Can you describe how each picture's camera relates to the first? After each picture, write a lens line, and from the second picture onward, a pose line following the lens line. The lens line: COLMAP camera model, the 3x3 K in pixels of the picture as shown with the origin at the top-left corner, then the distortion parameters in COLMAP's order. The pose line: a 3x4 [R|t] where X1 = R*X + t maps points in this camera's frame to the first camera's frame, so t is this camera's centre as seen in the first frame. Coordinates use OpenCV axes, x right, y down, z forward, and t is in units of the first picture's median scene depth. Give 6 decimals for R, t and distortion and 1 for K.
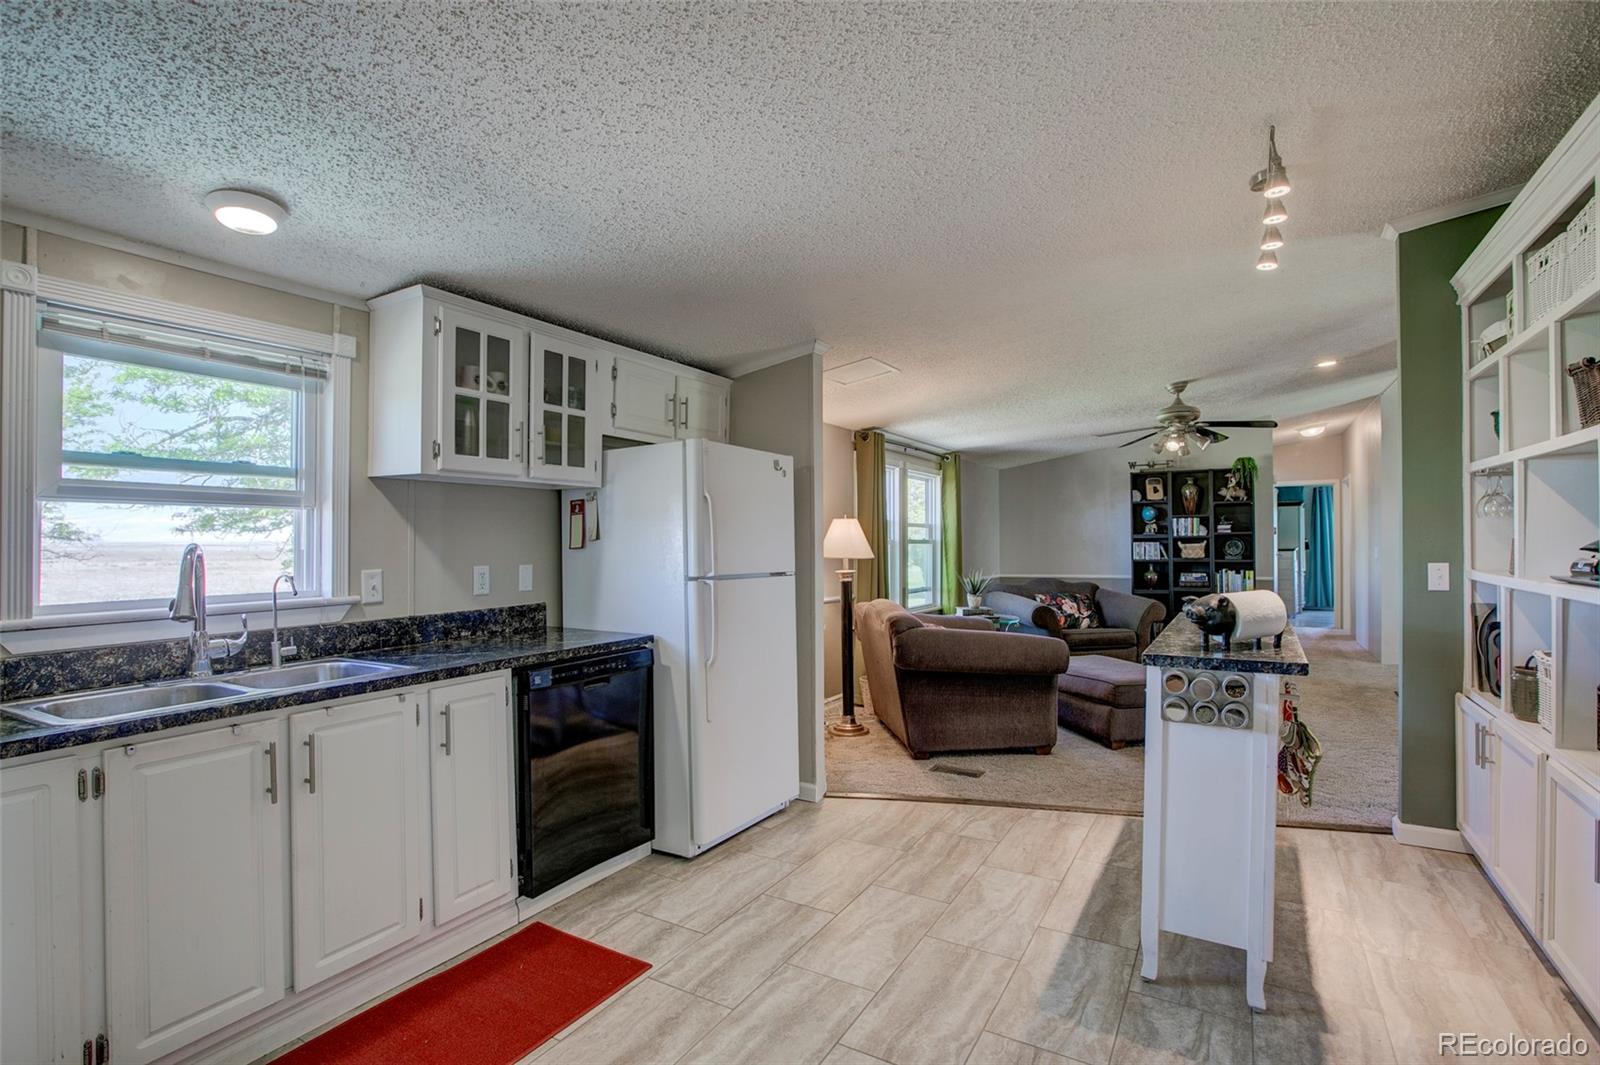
lens RADIAL K [[771.3, 0, 800.0], [0, 771.3, 532.5], [0, 0, 1]] dist [0.000571, 0.000287]
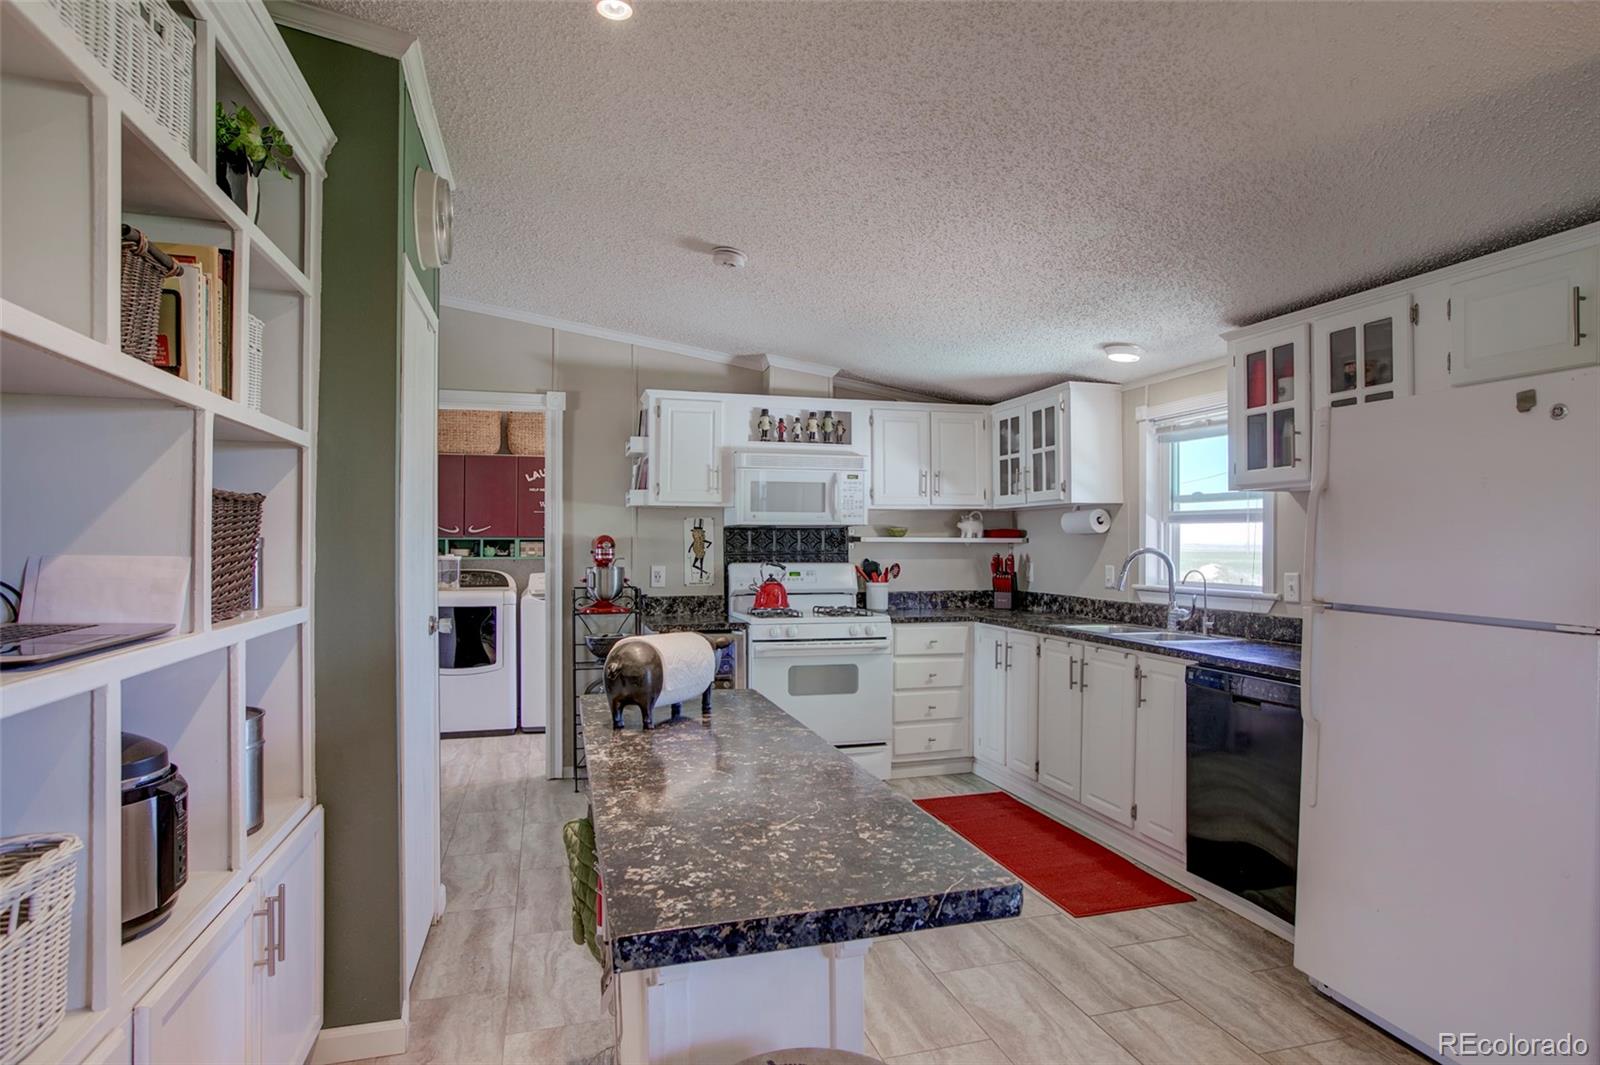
lens RADIAL K [[889.6, 0, 812.0], [0, 889.6, 540.9], [0, 0, 1]] dist [-0.063854, 0.080962]
pose [[-0.674400, -0.005128, -0.738349, 0.996148], [-0.002090, 0.999985, -0.005037, 0.010275], [0.738364, -0.001854, -0.674400, 1.527624]]
